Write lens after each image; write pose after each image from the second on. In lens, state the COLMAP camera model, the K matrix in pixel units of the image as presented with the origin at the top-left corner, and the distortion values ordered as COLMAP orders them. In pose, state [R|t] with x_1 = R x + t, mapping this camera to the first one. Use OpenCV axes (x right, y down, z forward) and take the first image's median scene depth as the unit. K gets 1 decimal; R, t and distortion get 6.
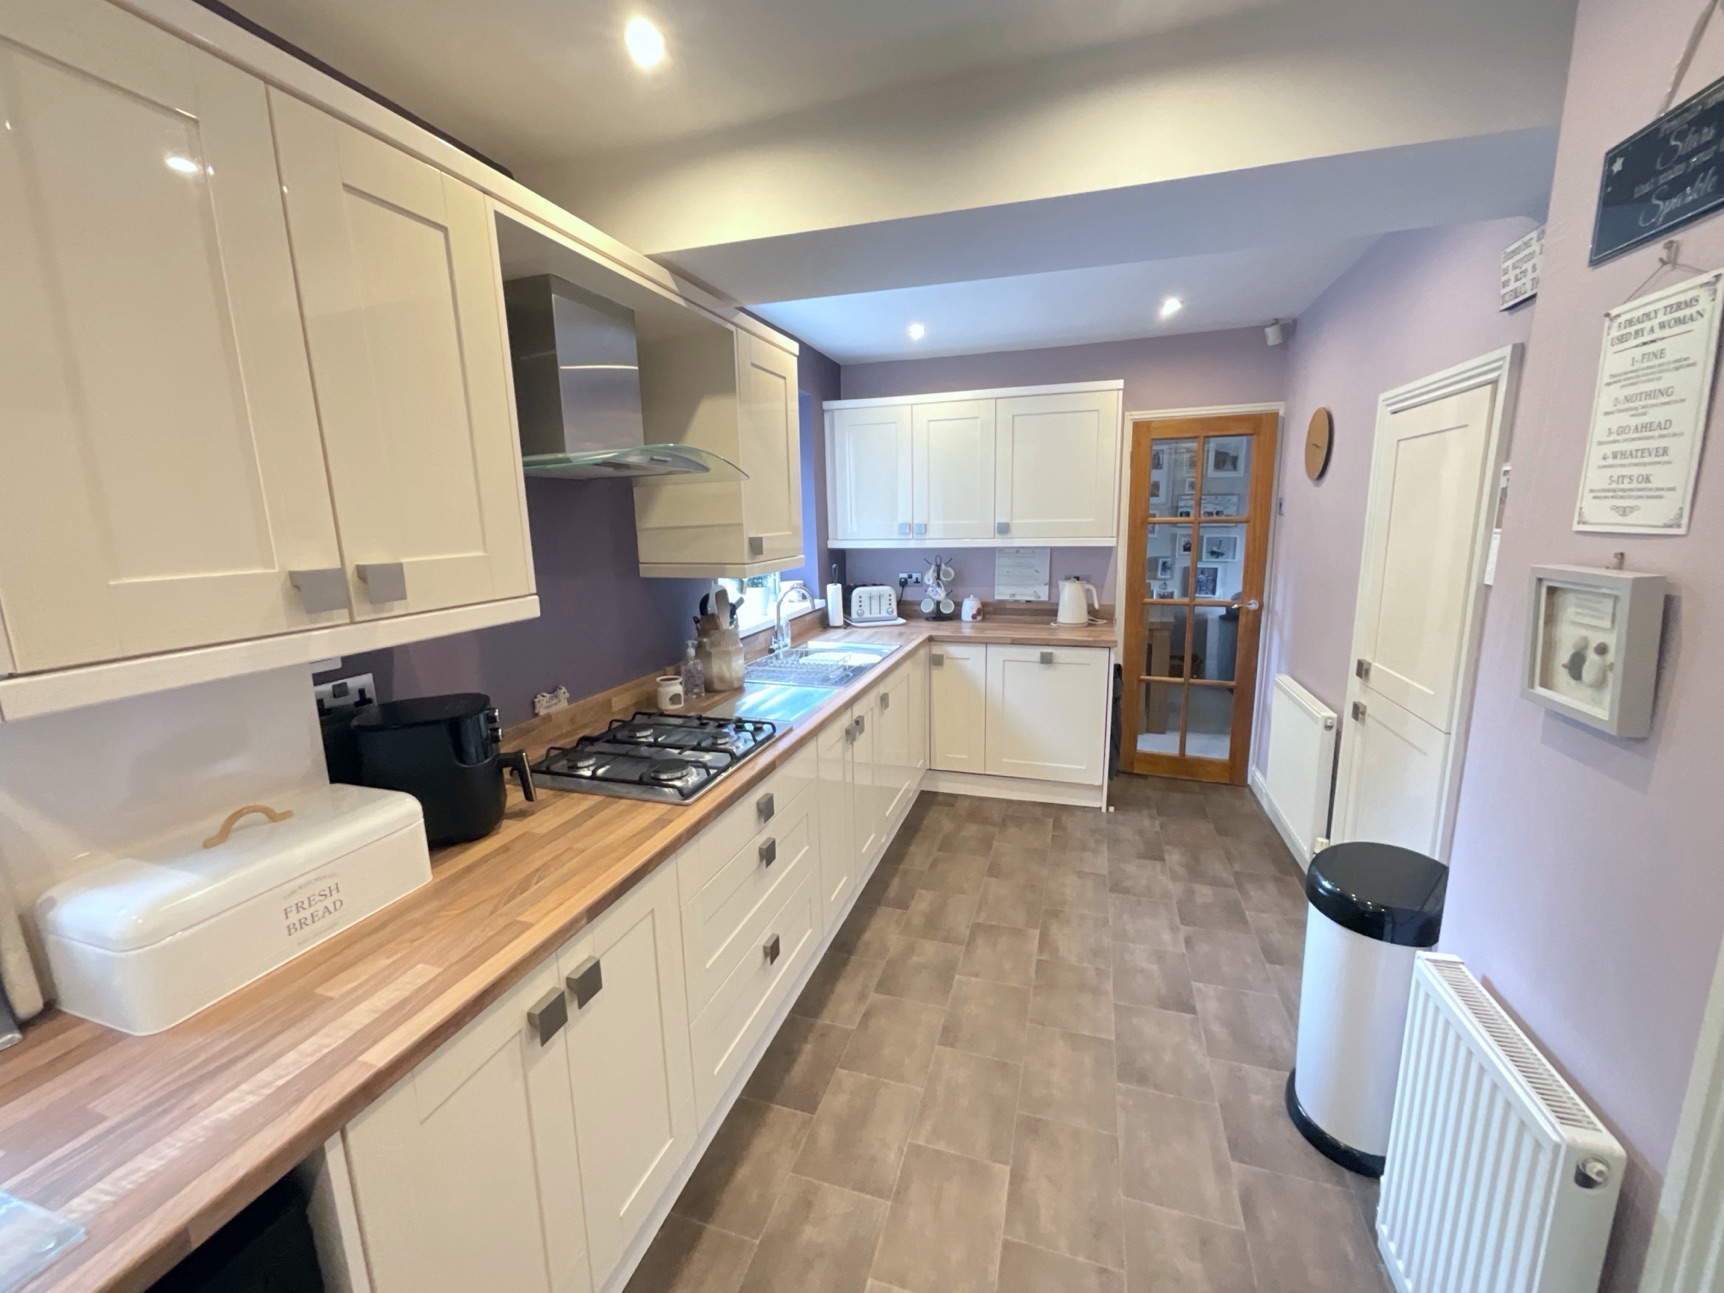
lens RADIAL K [[690.4, 0, 858.0], [0, 690.4, 647.3], [0, 0, 1]] dist [-0.003612, -0.000123]
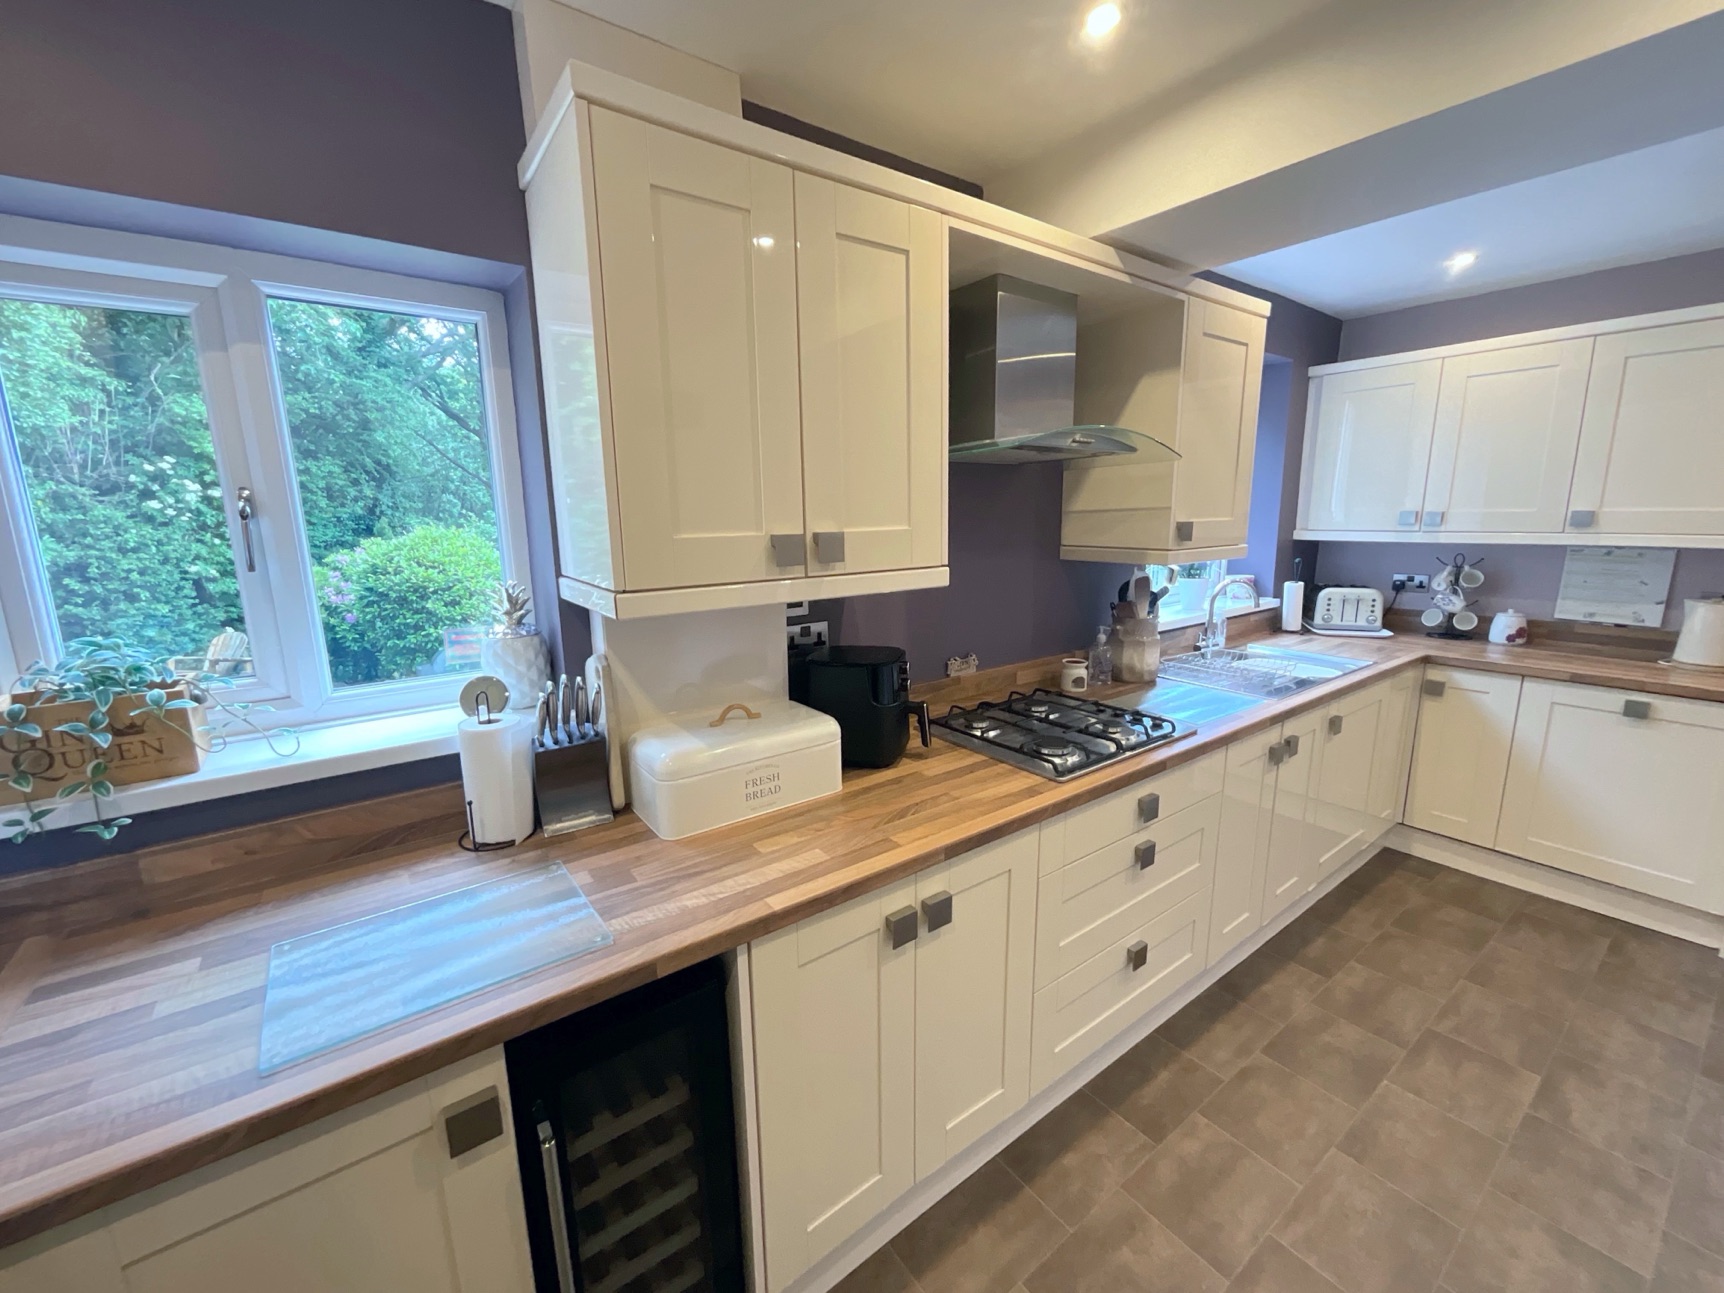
lens RADIAL K [[690.7, 0, 869.3], [0, 690.7, 646.4], [0, 0, 1]] dist [-0.002142, 0.000412]
pose [[0.815052, 0.120072, -0.566810, 0.059395], [-0.111562, 0.992507, 0.049828, 0.008214], [0.568546, 0.022622, 0.822340, -0.000016]]
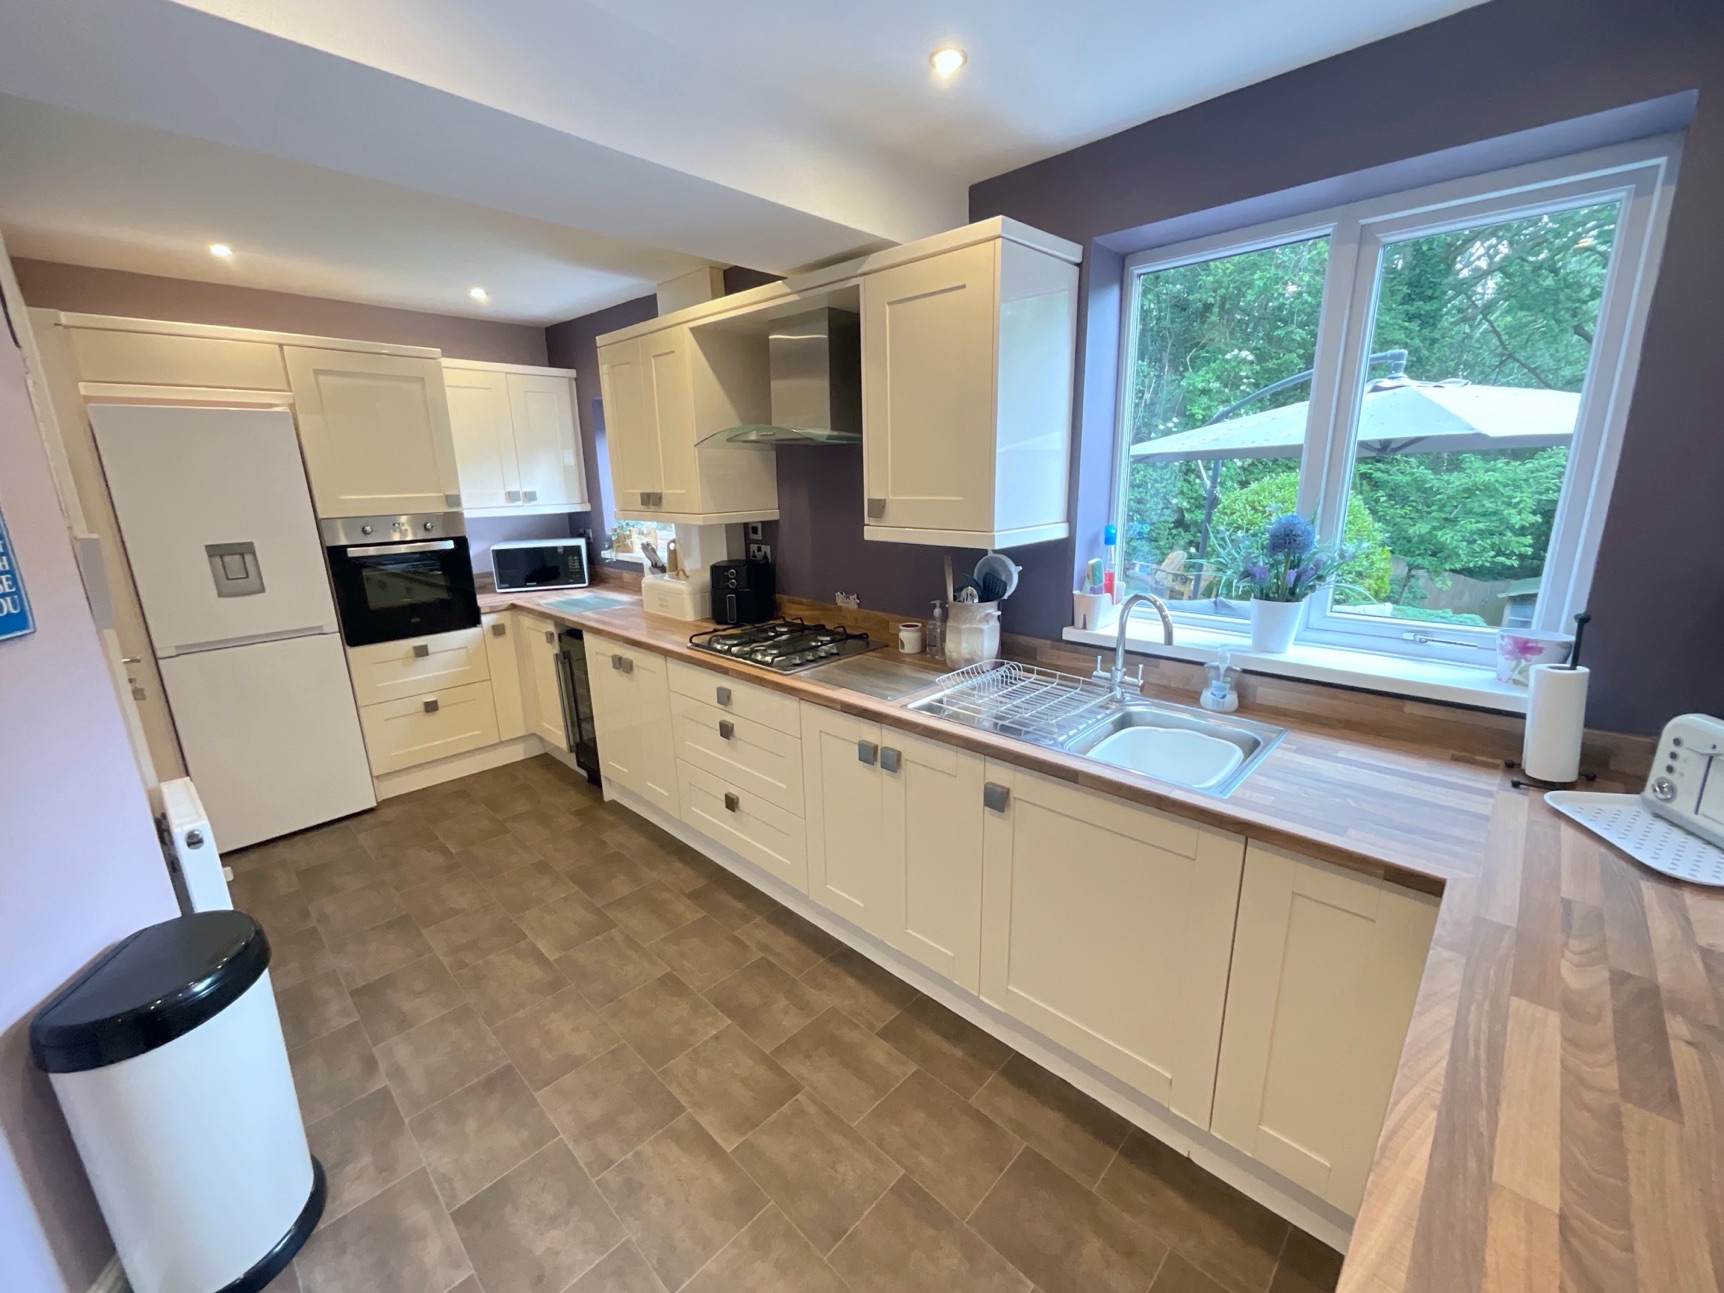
lens RADIAL K [[699.7, 0, 862.0], [0, 699.7, 646.5], [0, 0, 1]] dist [-0.002536, -0.000331]
pose [[-0.430189, 0.248984, -0.867724, 0.840091], [-0.143991, 0.929981, 0.338234, -0.331084], [0.891181, 0.270449, -0.364216, 1.570742]]
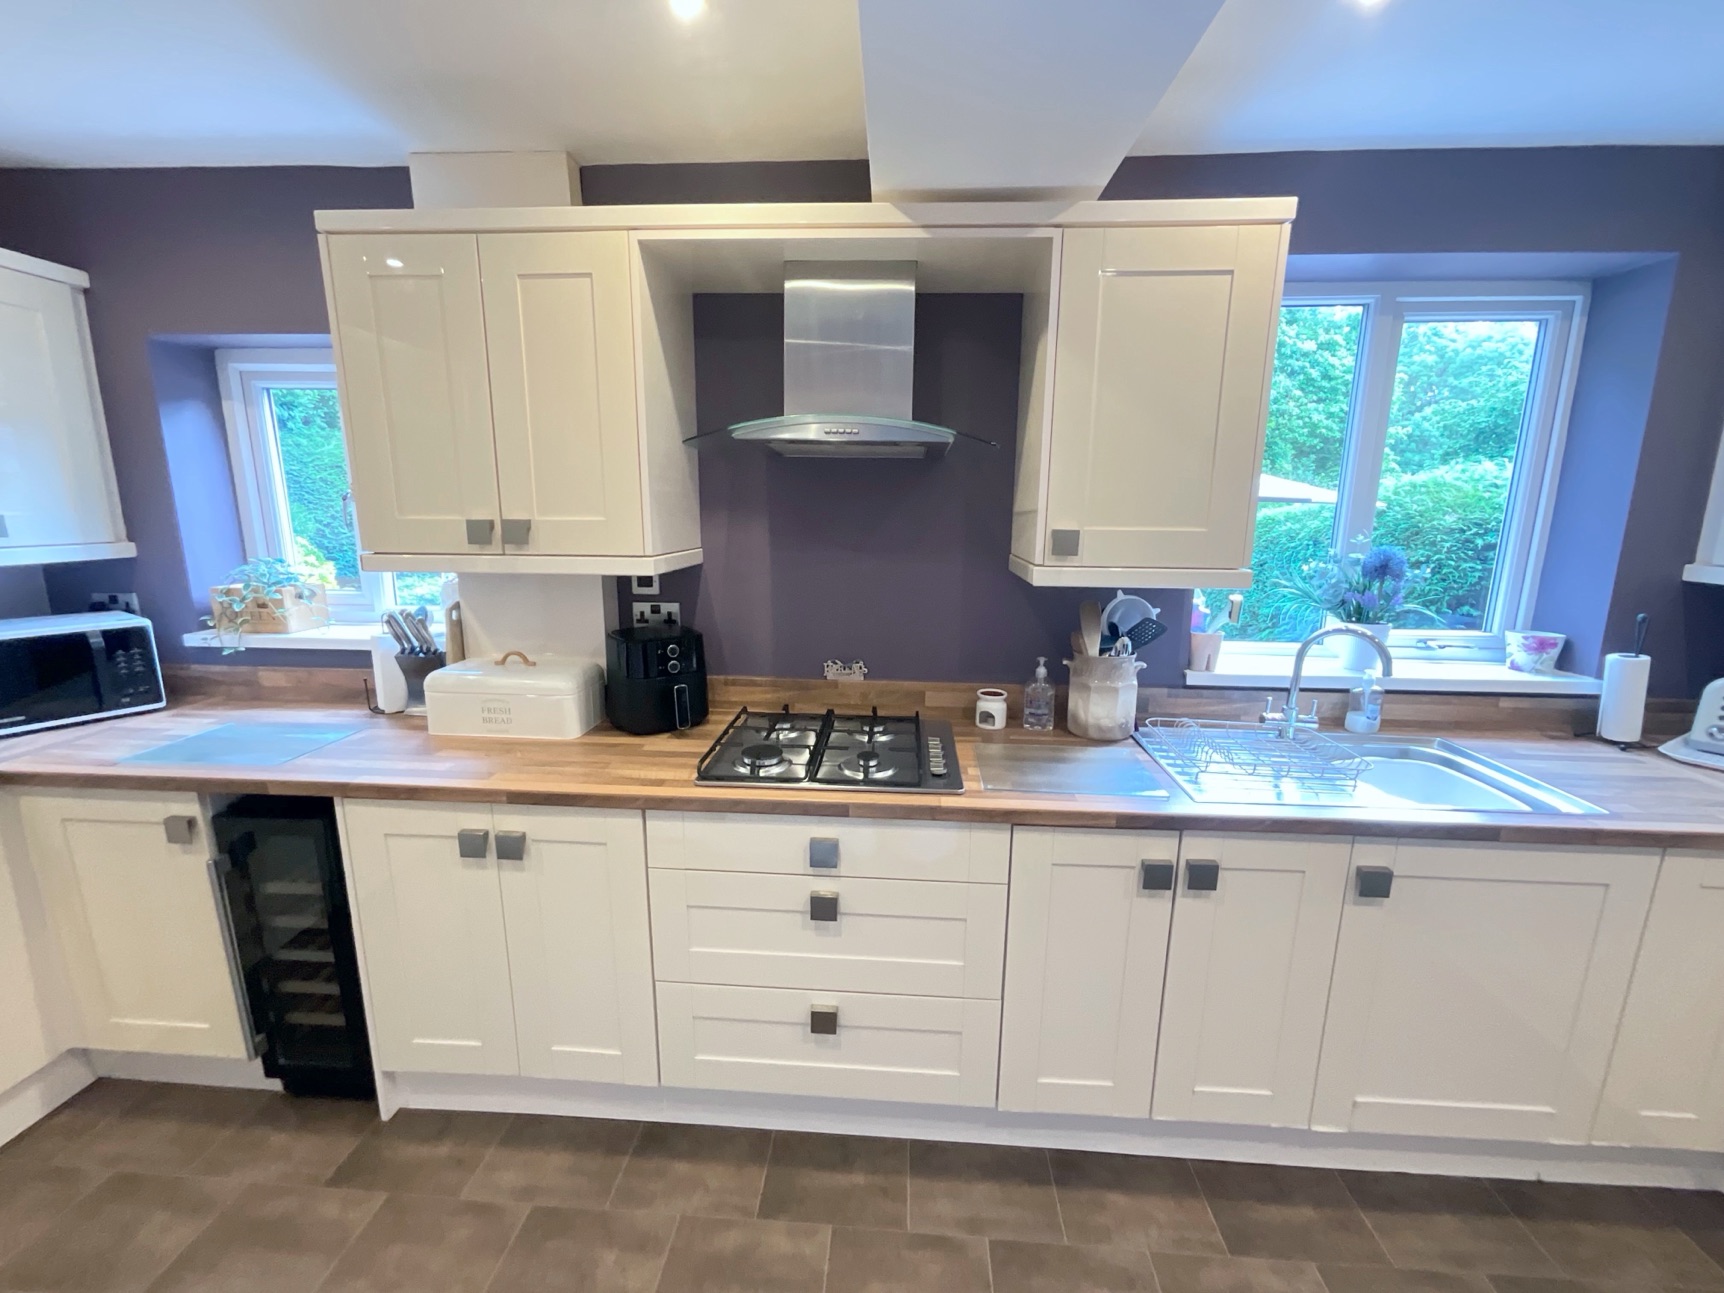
lens RADIAL K [[699.7, 0, 862.0], [0, 699.7, 646.5], [0, 0, 1]] dist [-0.002536, -0.000331]
pose [[0.251162, 0.211432, -0.944571, 0.559477], [-0.198851, 0.966308, 0.163423, -0.136419], [0.947299, 0.146783, 0.284743, 0.703774]]
